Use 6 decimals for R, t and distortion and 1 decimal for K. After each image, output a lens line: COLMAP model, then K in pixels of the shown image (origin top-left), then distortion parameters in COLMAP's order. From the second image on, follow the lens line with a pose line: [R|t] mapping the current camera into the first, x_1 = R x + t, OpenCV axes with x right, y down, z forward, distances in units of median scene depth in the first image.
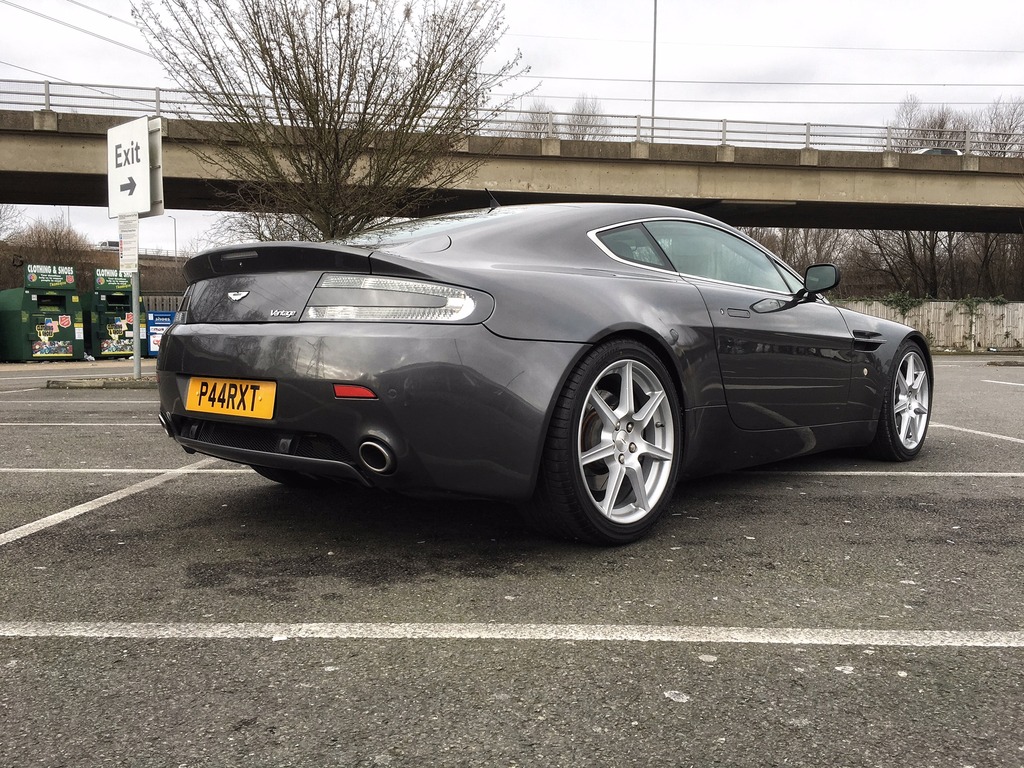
lens RADIAL K [[870.6, 0, 514.6], [0, 870.6, 381.5], [0, 0, 1]] dist [0.064703, -0.010528]
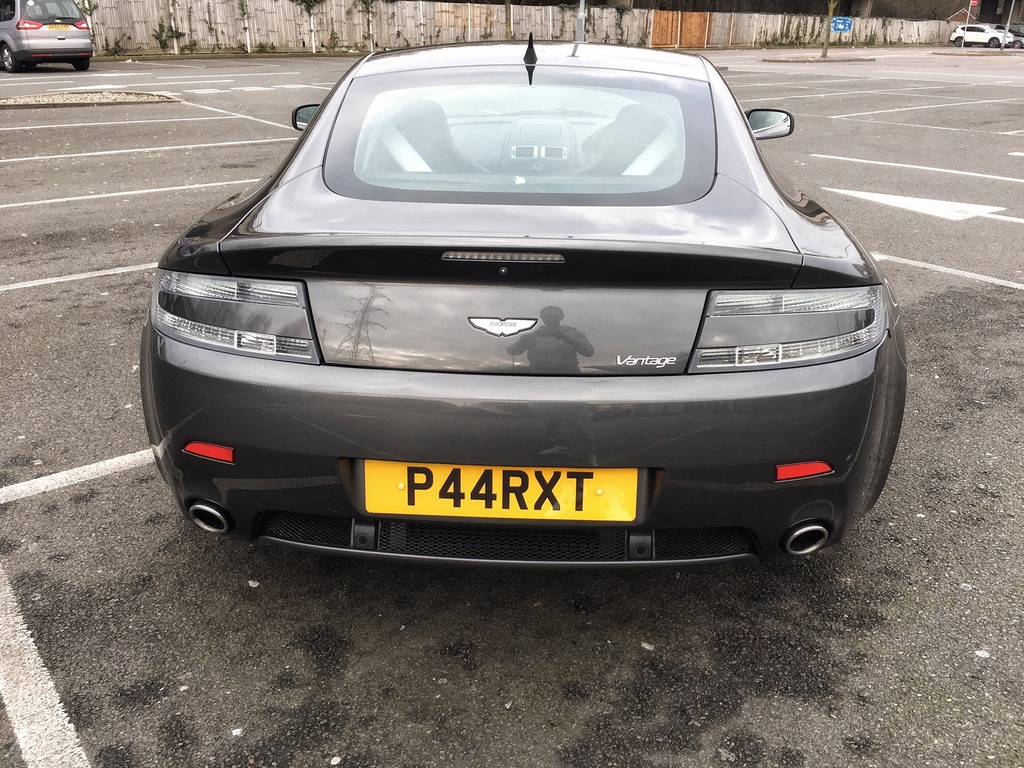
lens RADIAL K [[870.6, 0, 512.0], [0, 870.6, 384.4], [0, 0, 1]] dist [0.064703, -0.010528]
pose [[0.778824, -0.243373, 0.578103, -0.637517], [0.036902, 0.937840, 0.345102, -0.254615], [-0.626156, -0.247440, 0.739393, 0.548991]]
